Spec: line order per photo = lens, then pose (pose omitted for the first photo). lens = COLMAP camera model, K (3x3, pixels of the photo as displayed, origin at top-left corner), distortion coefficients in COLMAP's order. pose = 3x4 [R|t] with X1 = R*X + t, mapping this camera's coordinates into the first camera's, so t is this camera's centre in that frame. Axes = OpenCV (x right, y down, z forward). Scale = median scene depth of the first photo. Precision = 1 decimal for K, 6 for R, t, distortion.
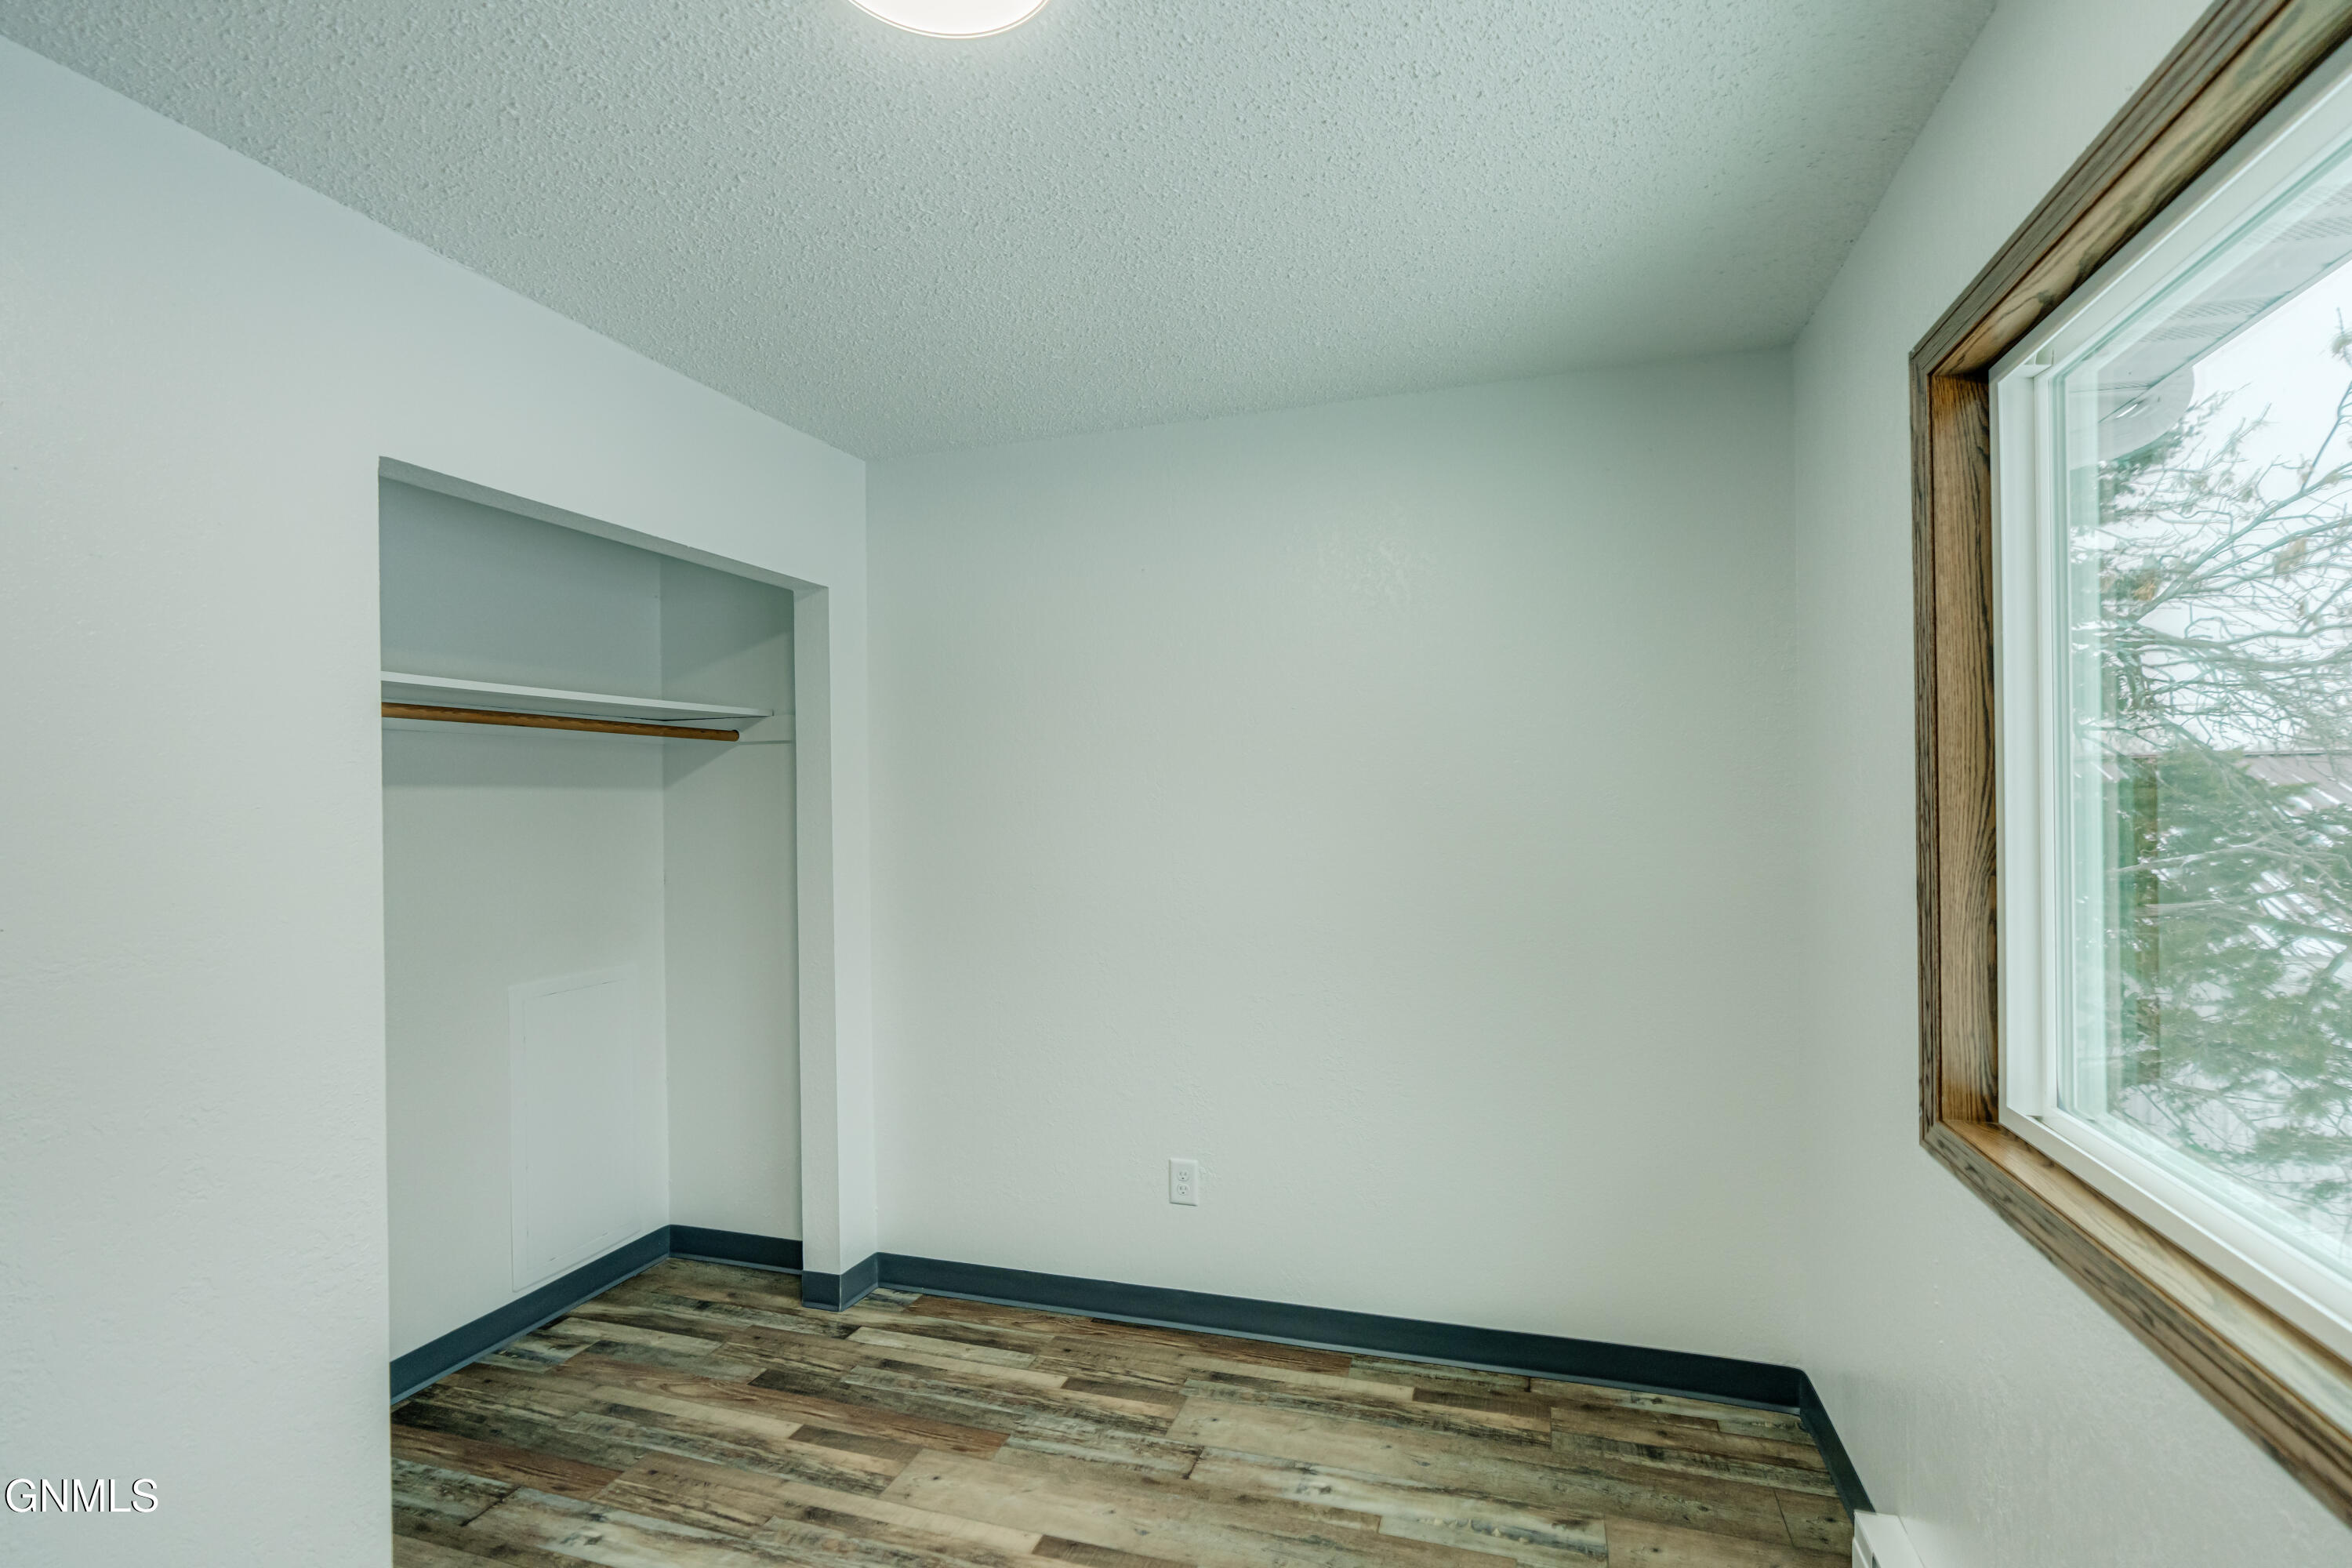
lens RADIAL K [[1096.1, 0, 1181.1], [0, 1096.1, 790.1], [0, 0, 1]] dist [-0.008970, 0.002856]
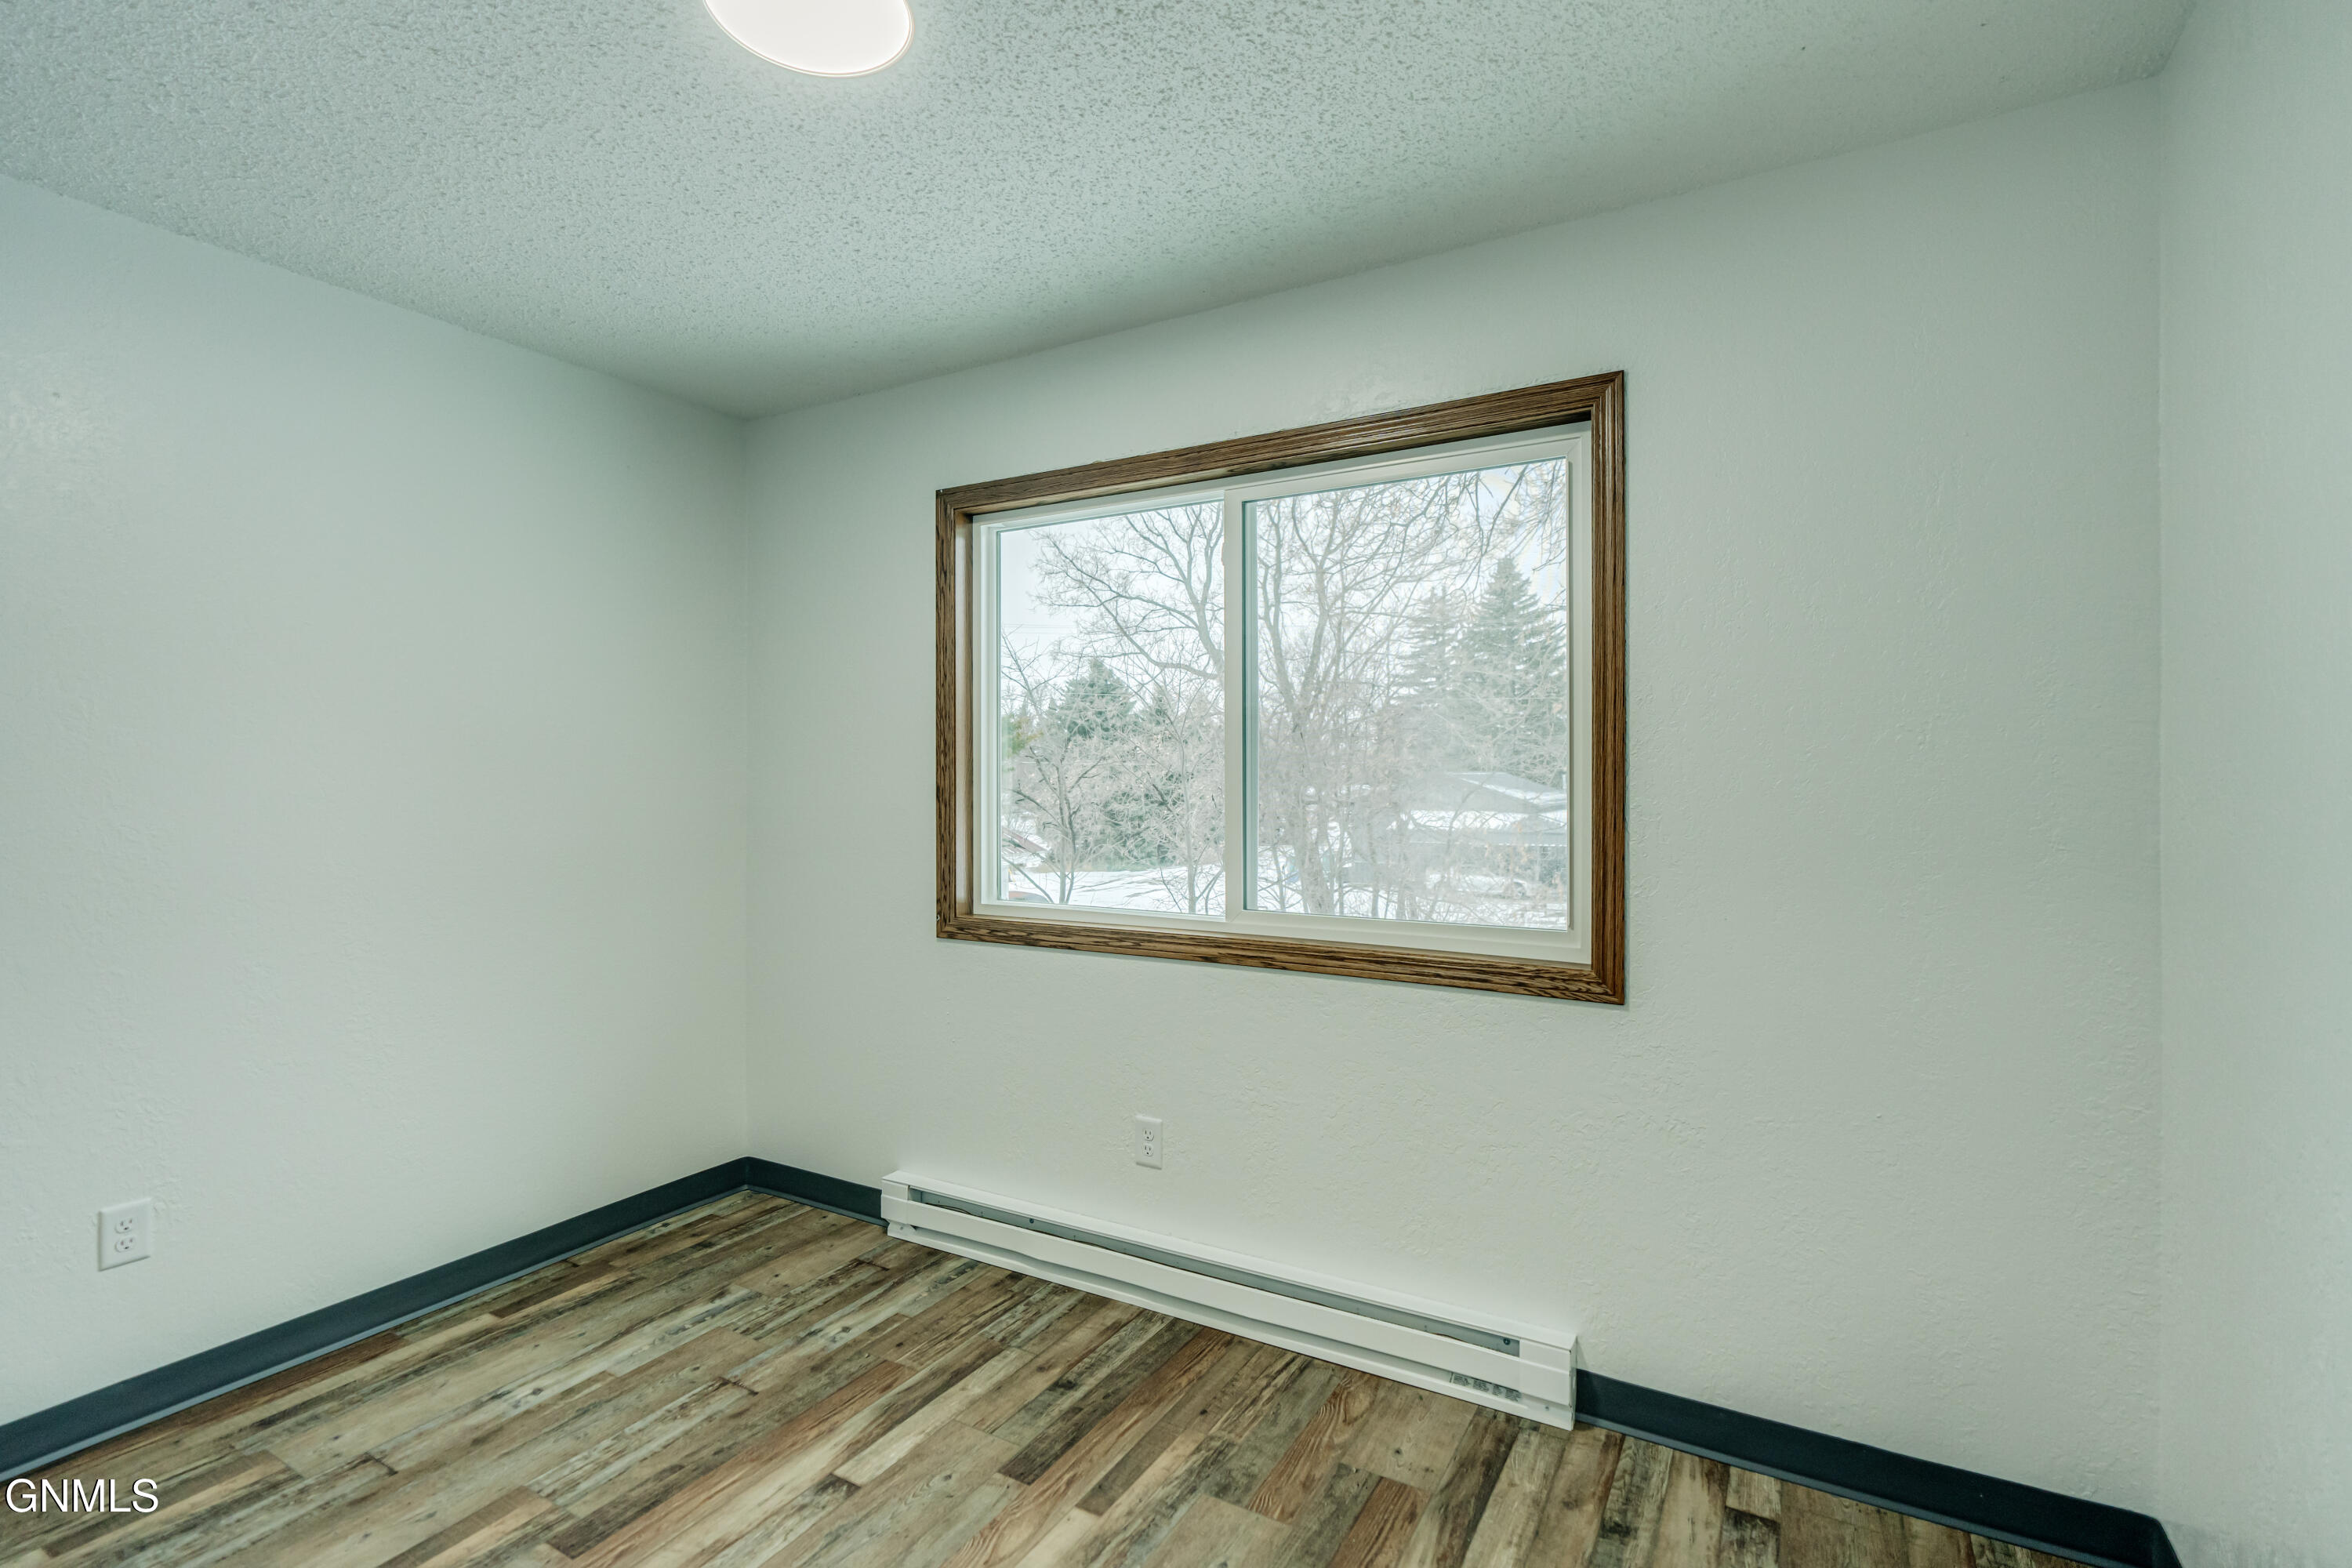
lens RADIAL K [[1096.1, 0, 1168.3], [0, 1096.1, 775.7], [0, 0, 1]] dist [-0.008970, 0.002856]
pose [[0.208592, 0.018653, 0.977825, -0.716518], [-0.006419, 0.999823, -0.017703, 0.068401], [-0.977982, -0.002584, 0.208674, 0.189433]]
